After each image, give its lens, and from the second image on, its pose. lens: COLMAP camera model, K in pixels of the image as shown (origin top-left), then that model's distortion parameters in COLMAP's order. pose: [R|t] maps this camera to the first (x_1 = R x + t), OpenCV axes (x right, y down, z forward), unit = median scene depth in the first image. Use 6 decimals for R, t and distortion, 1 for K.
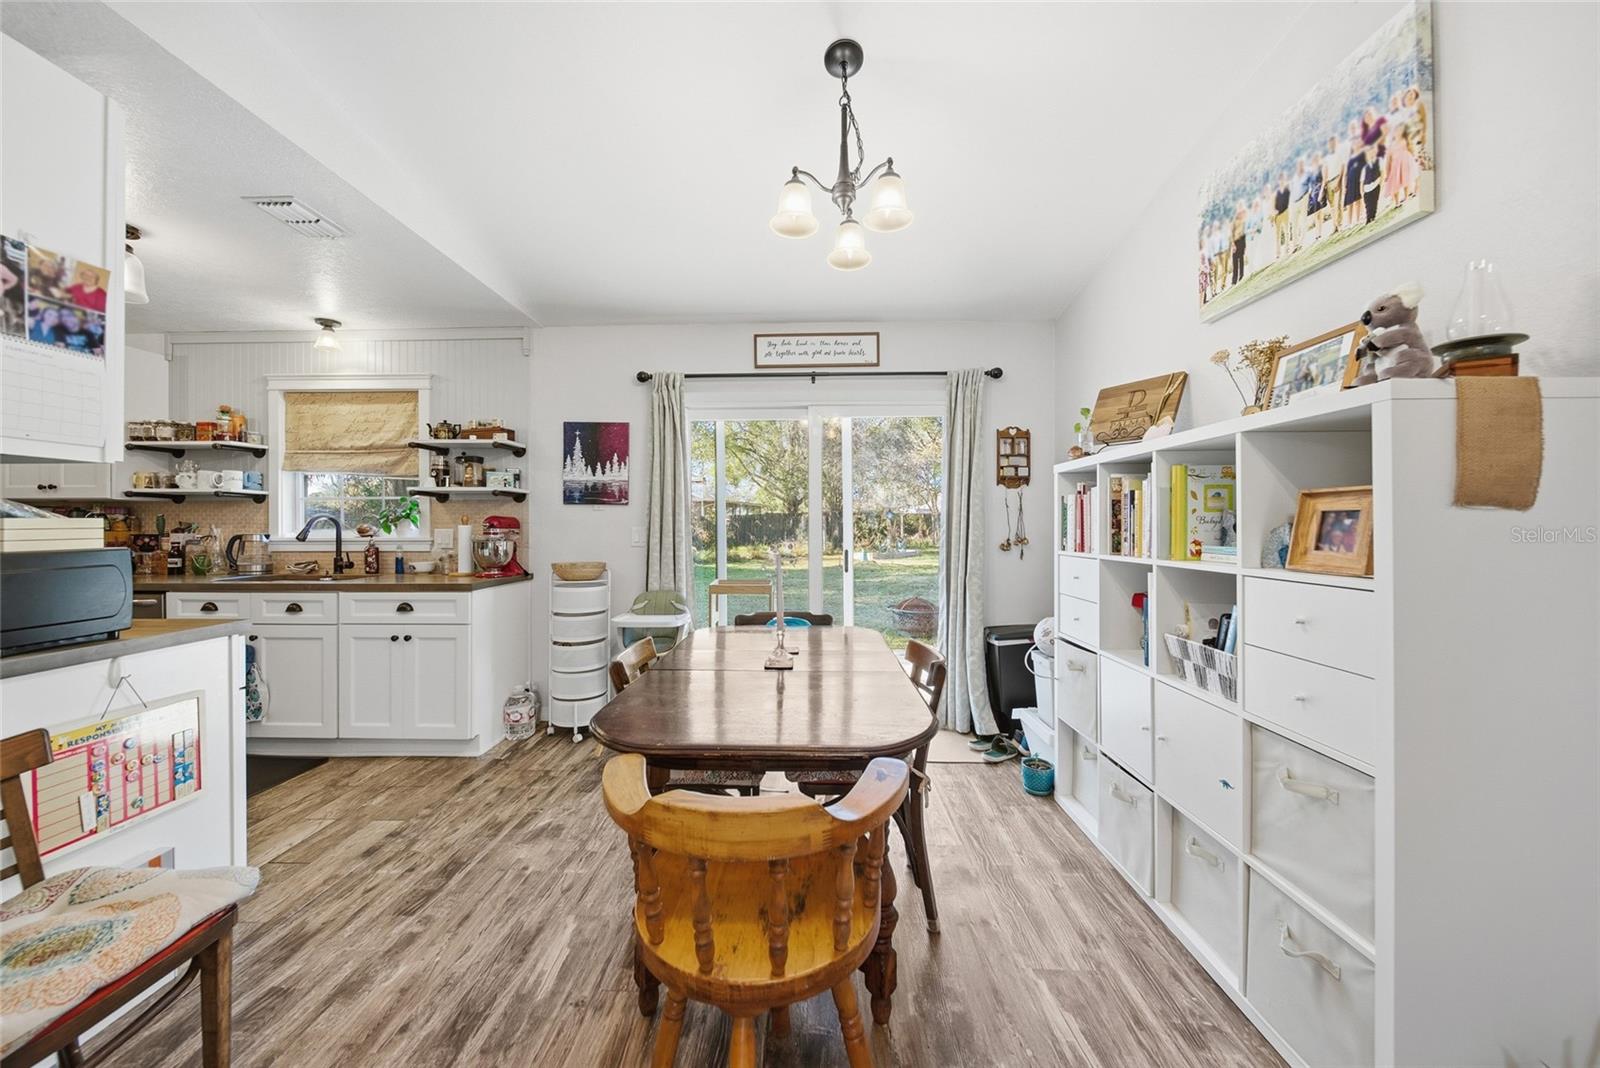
lens RADIAL K [[573.0, 0, 802.3], [0, 573.0, 526.4], [0, 0, 1]] dist [-0.002657, -0.000322]
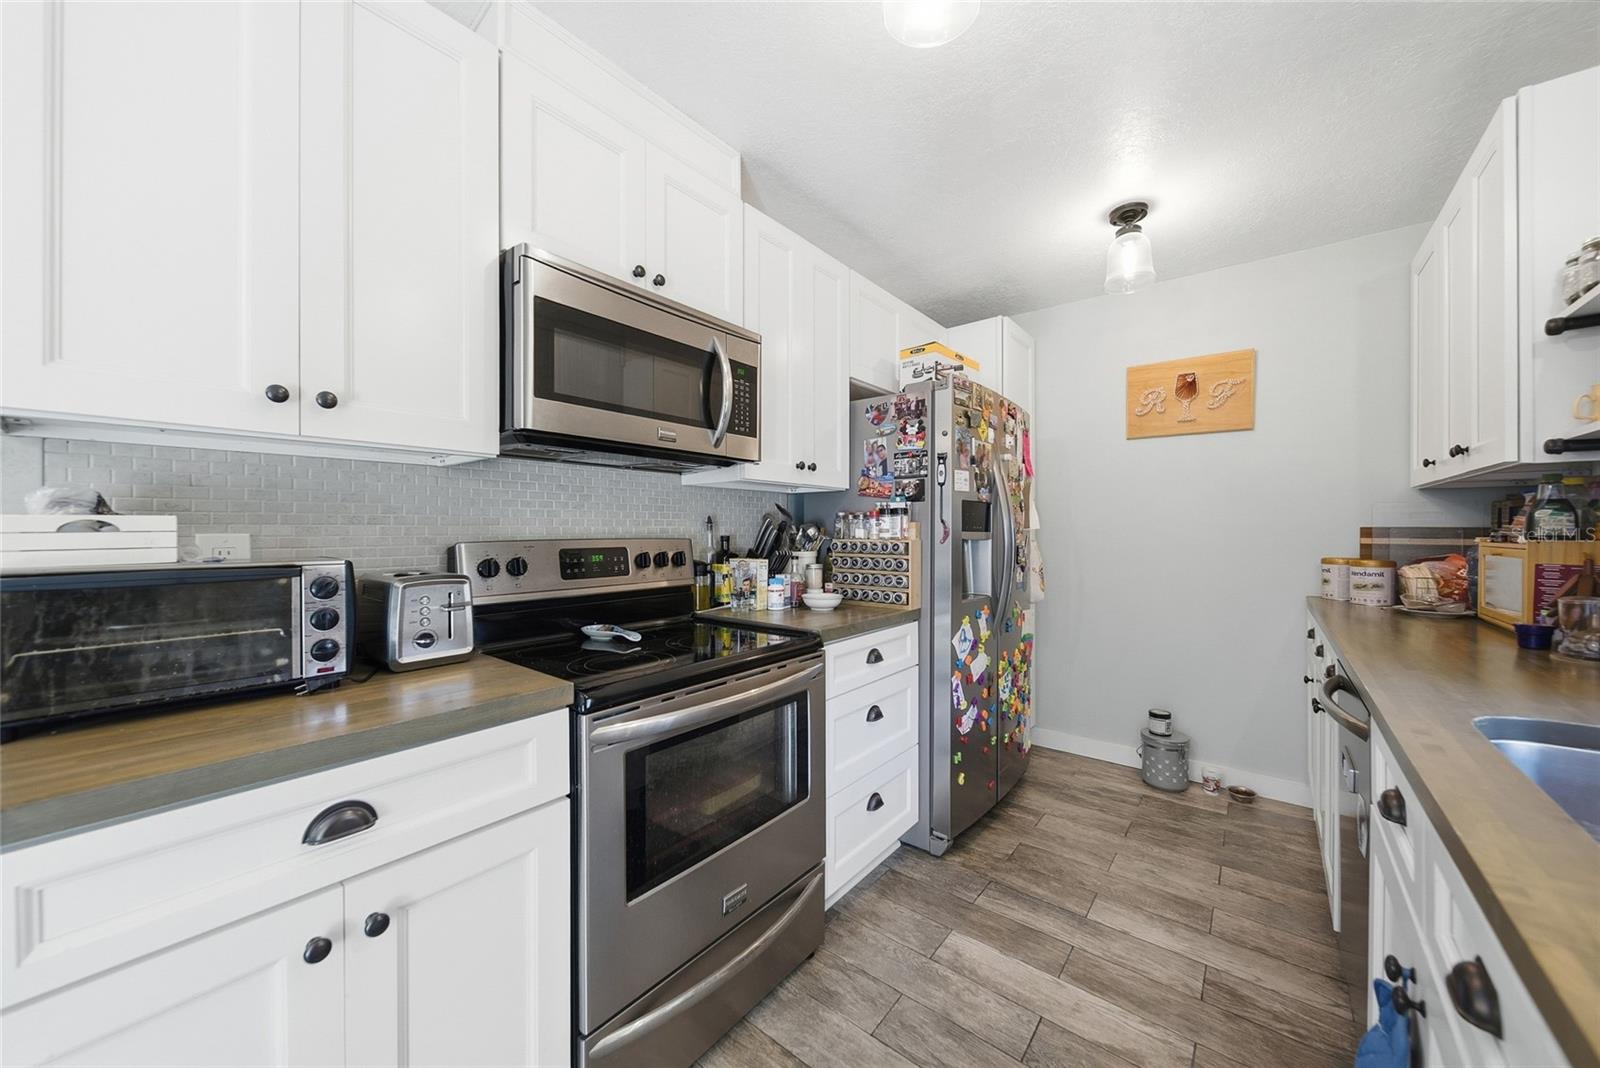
lens RADIAL K [[573.0, 0, 793.3], [0, 573.0, 532.9], [0, 0, 1]] dist [-0.002657, -0.000322]
pose [[-0.623028, 0.007737, -0.782161, -0.521958], [0.001415, 0.999961, 0.008764, -0.000915], [0.782198, 0.004353, -0.623014, 0.798736]]
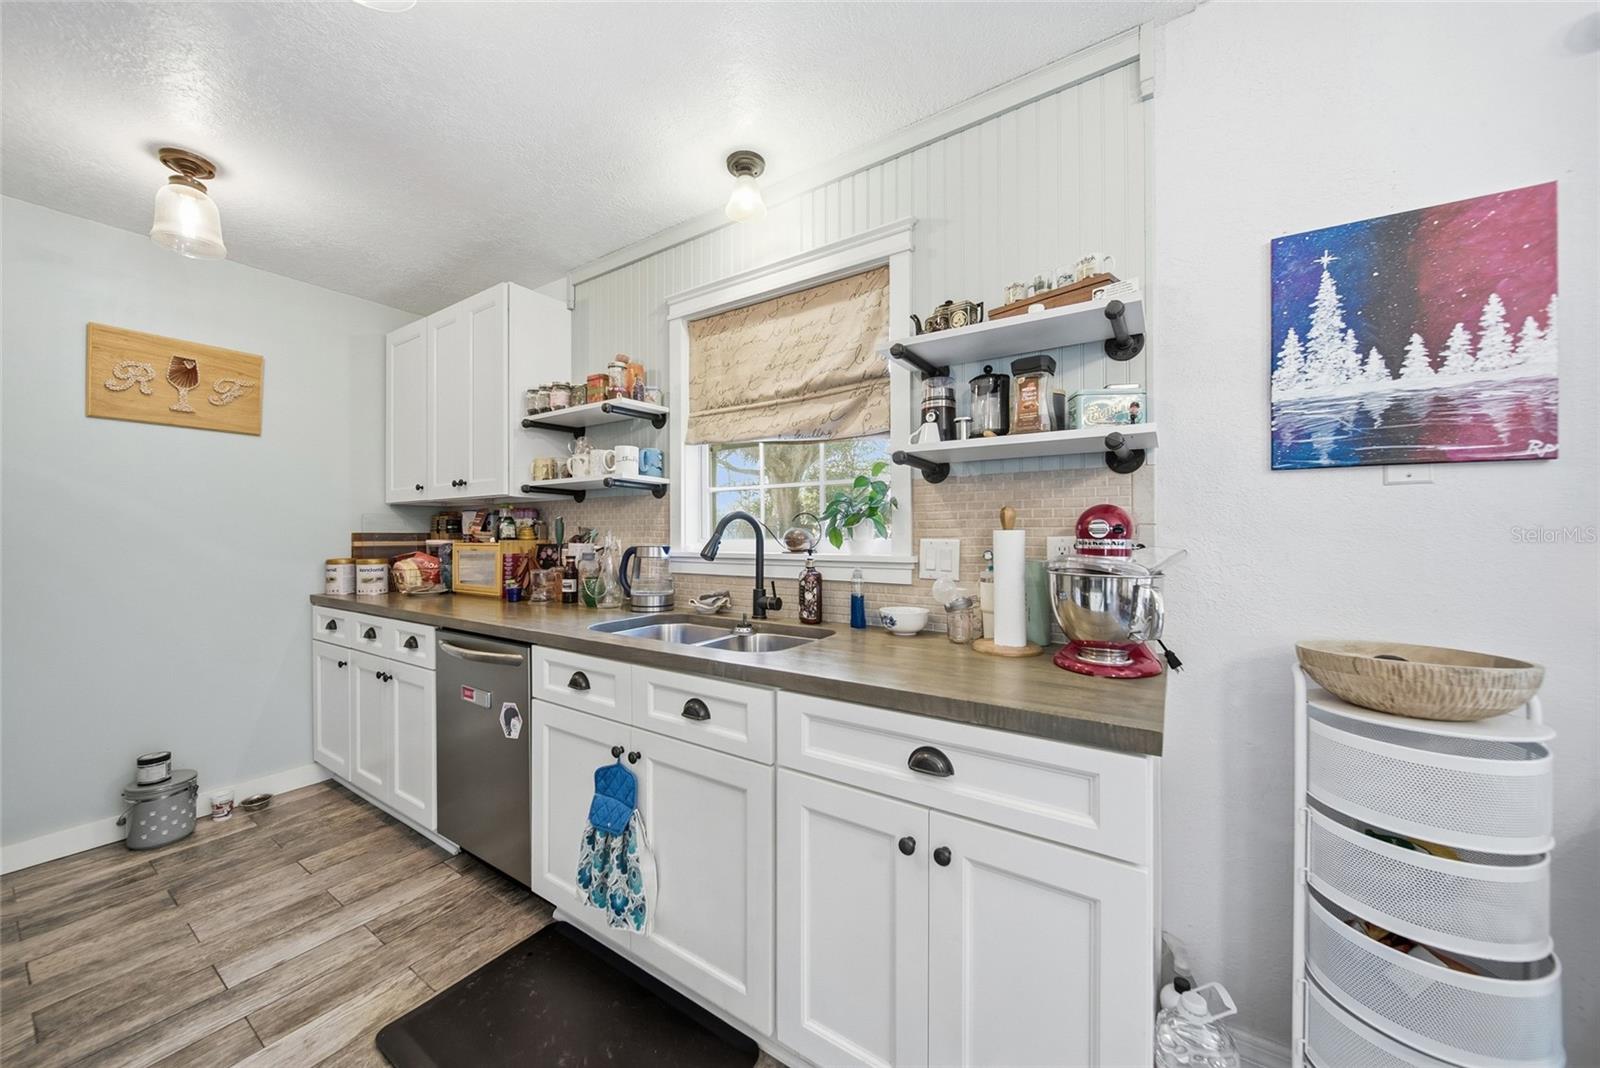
lens RADIAL K [[573.0, 0, 802.4], [0, 573.0, 531.0], [0, 0, 1]] dist [-0.002657, -0.000322]
pose [[0.847882, -0.002588, -0.530179, -0.478533], [0.000195, 0.999990, -0.004570, 0.000085], [0.530185, 0.003772, 0.847874, 0.547296]]
